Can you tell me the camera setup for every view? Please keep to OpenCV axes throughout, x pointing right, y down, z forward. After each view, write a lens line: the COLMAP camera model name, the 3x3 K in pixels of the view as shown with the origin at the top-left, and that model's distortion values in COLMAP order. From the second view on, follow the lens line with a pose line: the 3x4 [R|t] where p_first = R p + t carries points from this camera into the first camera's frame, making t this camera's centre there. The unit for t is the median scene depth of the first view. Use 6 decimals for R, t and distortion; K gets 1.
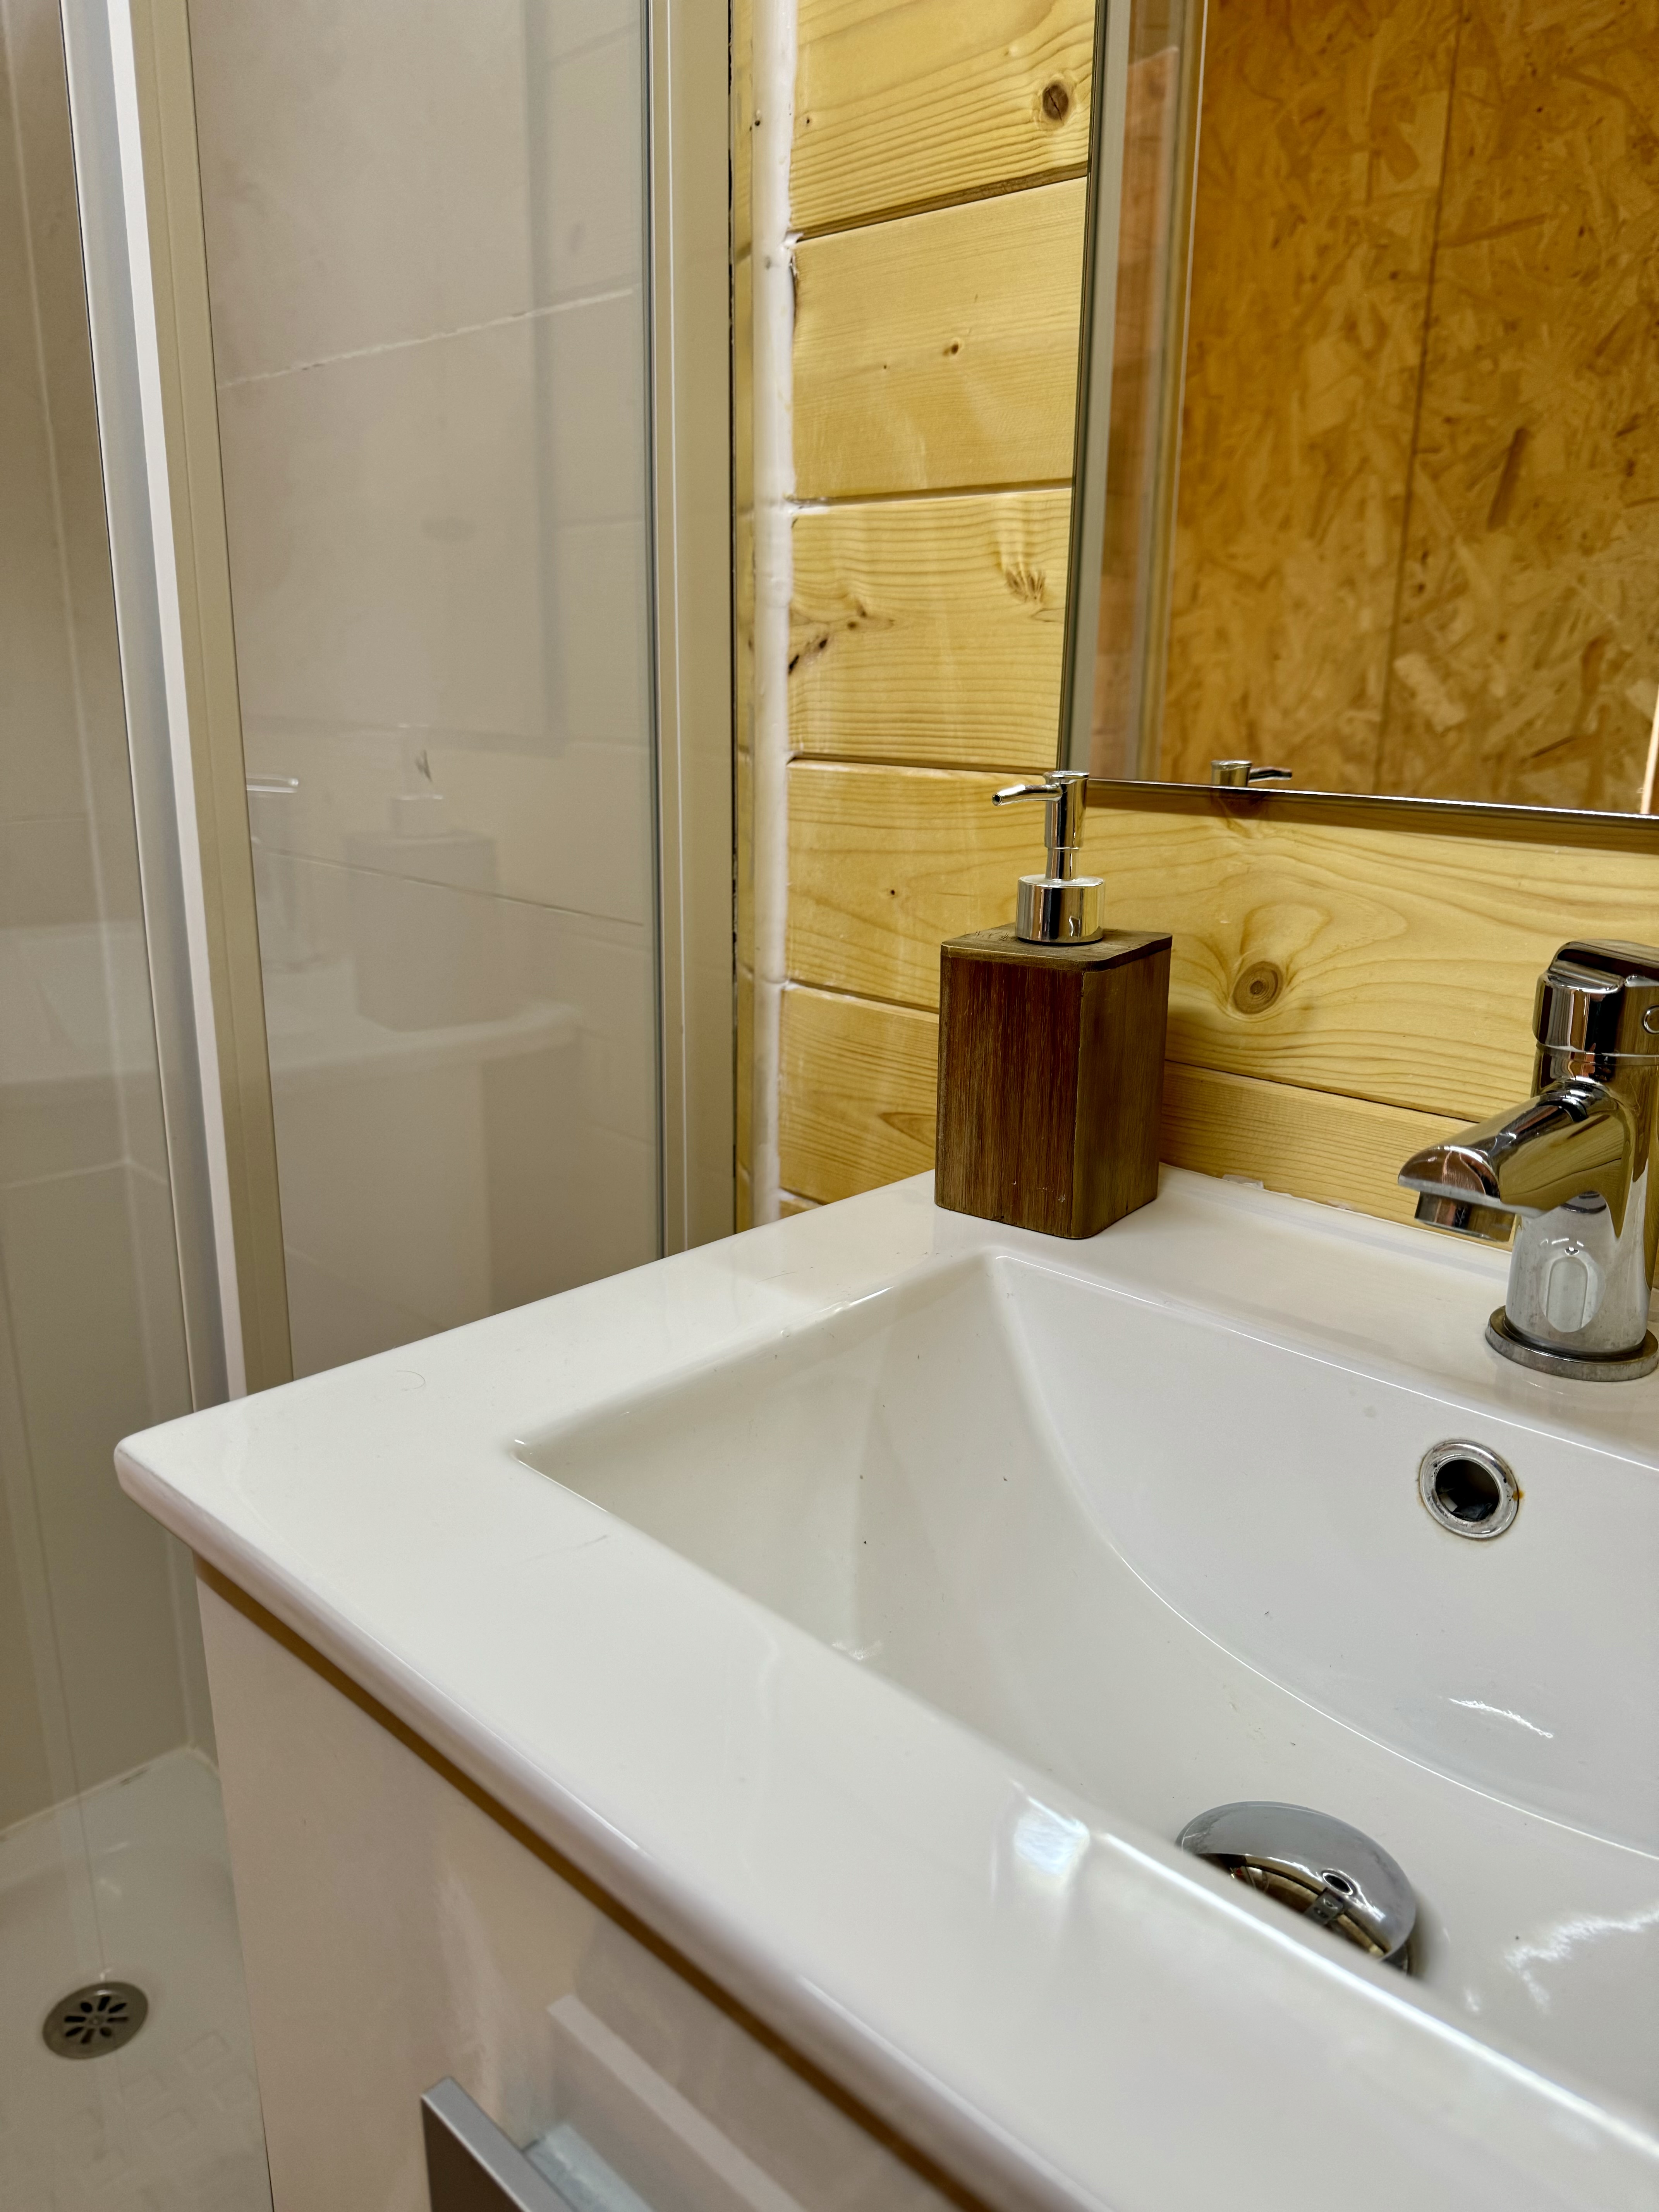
lens RADIAL K [[1588.9, 0, 839.3], [0, 1588.9, 1112.4], [0, 0, 1]] dist [0.031970, -0.004854]
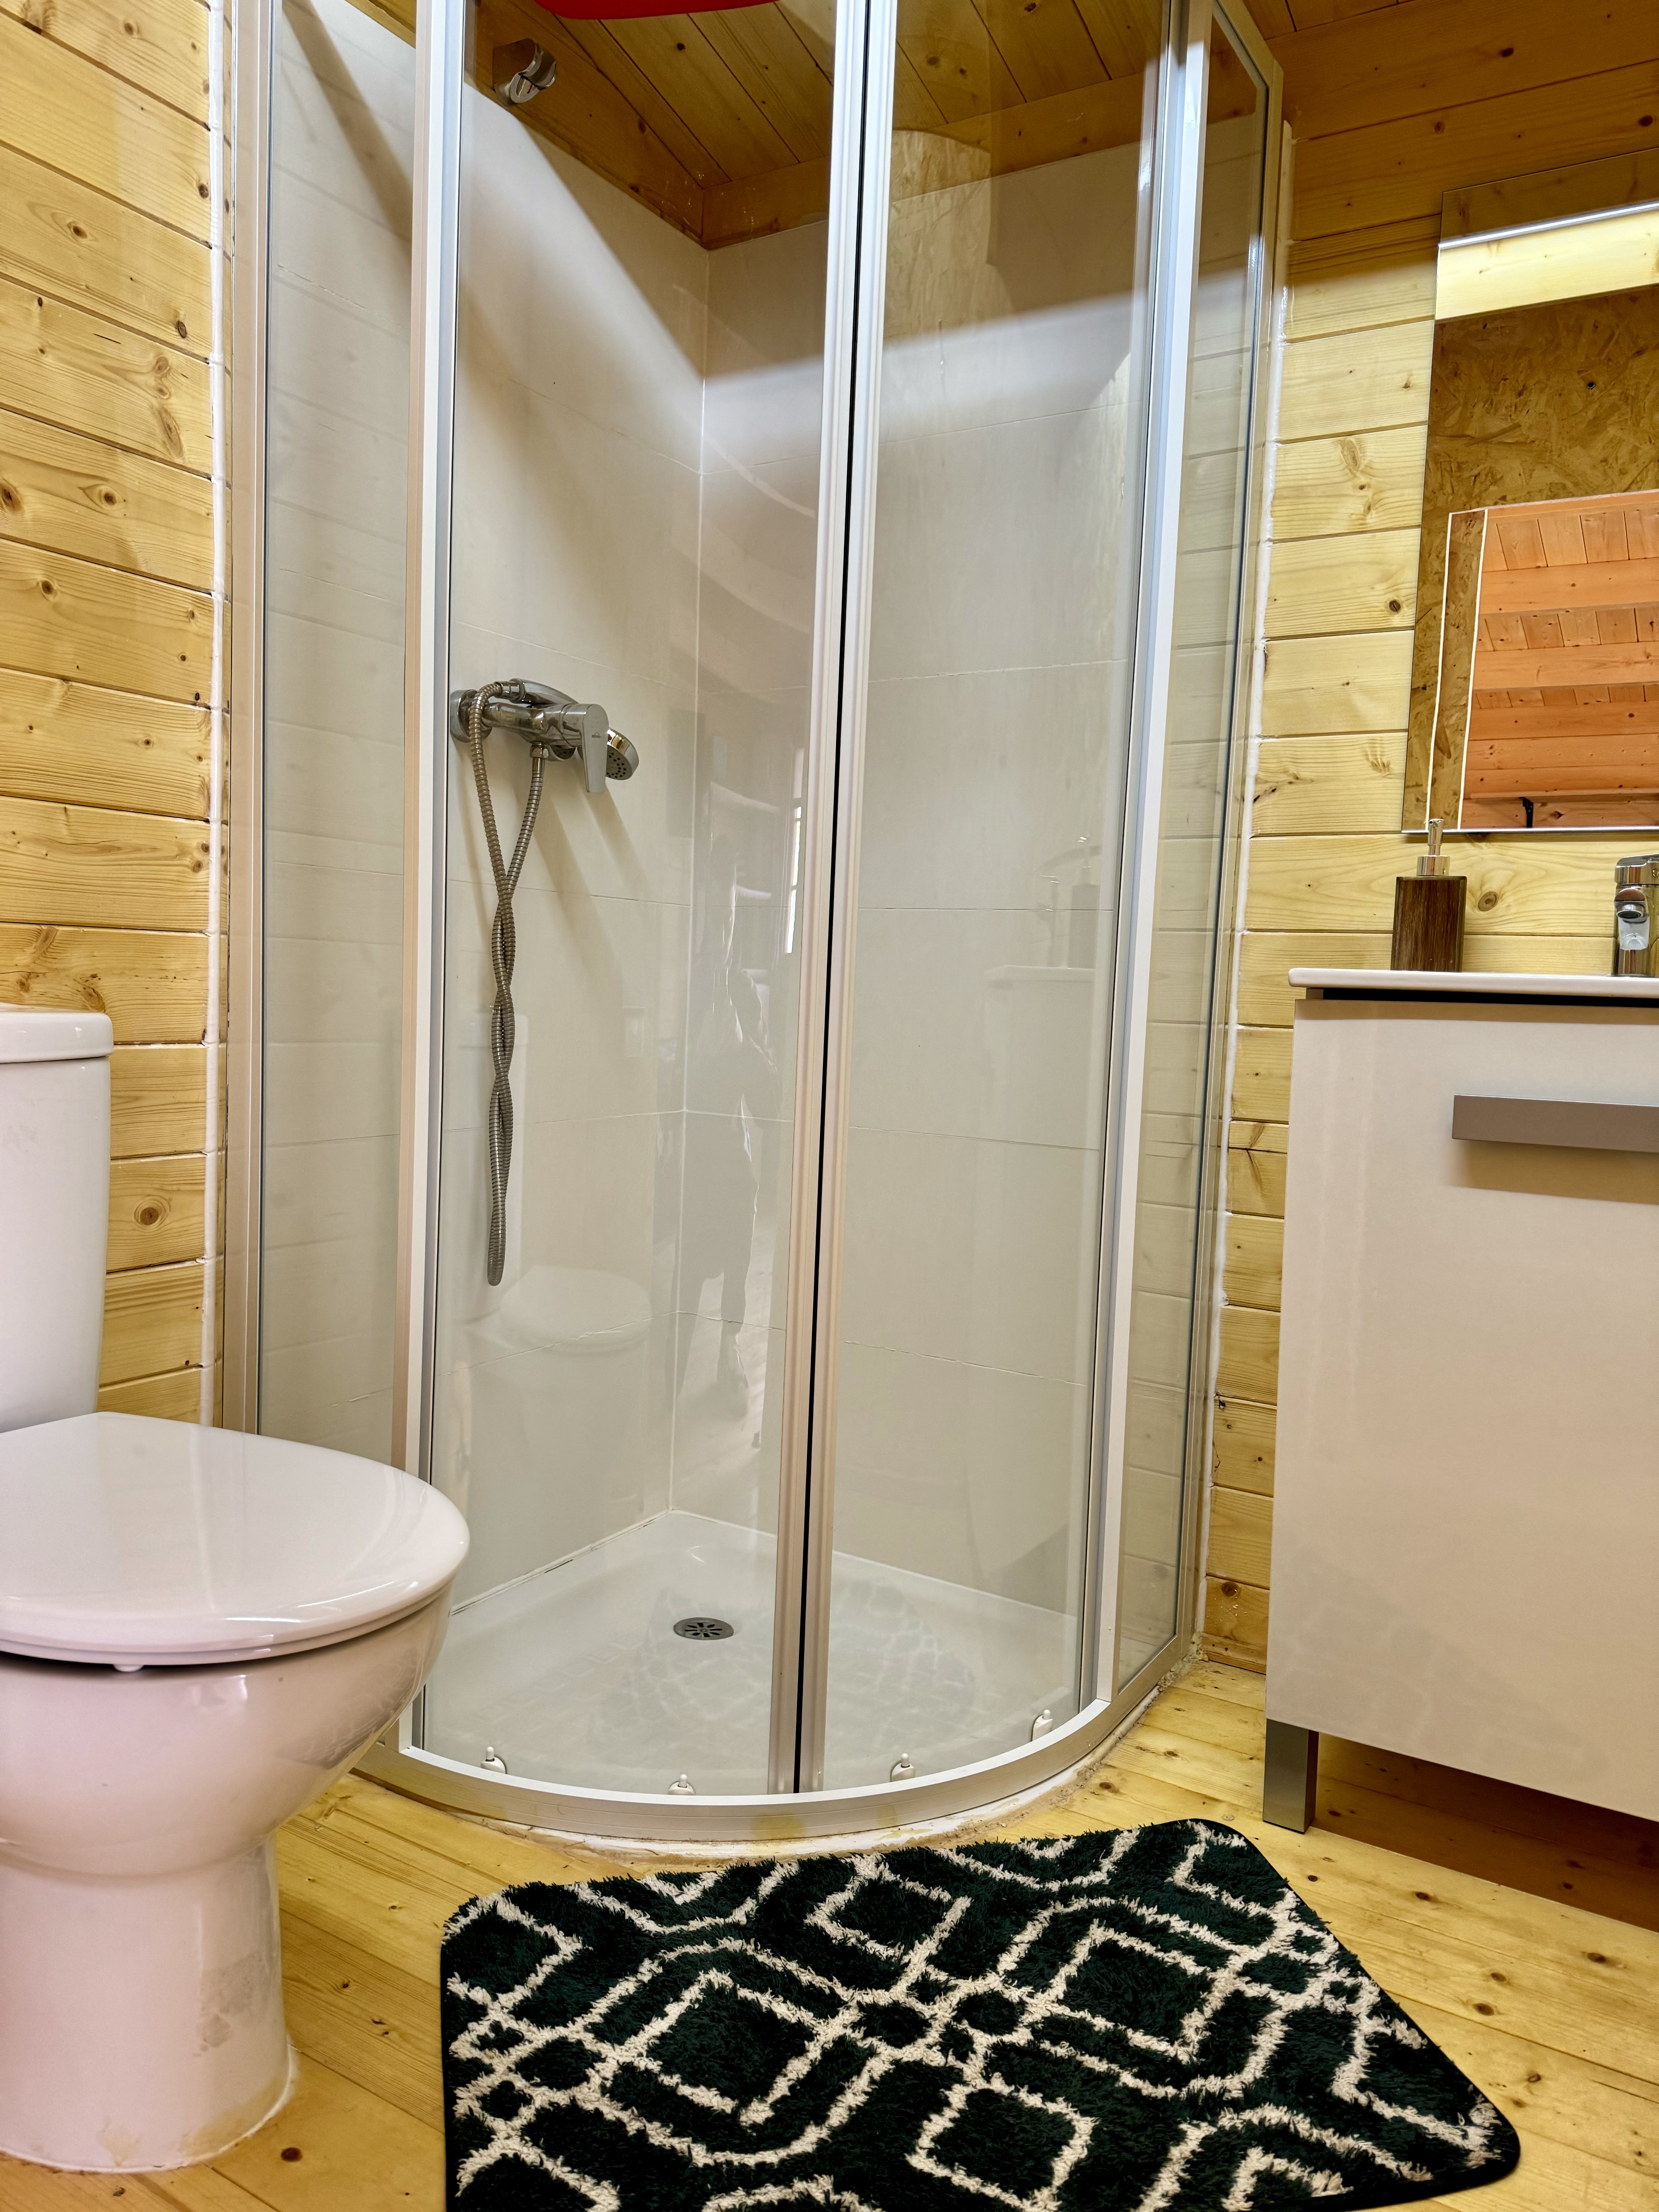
lens RADIAL K [[1588.9, 0, 820.4], [0, 1588.9, 1102.6], [0, 0, 1]] dist [0.031970, -0.004854]
pose [[0.975553, 0.001804, 0.219755, -1.294262], [0.038250, 0.983310, -0.177875, 0.625377], [-0.216408, 0.181932, 0.959202, -1.193802]]
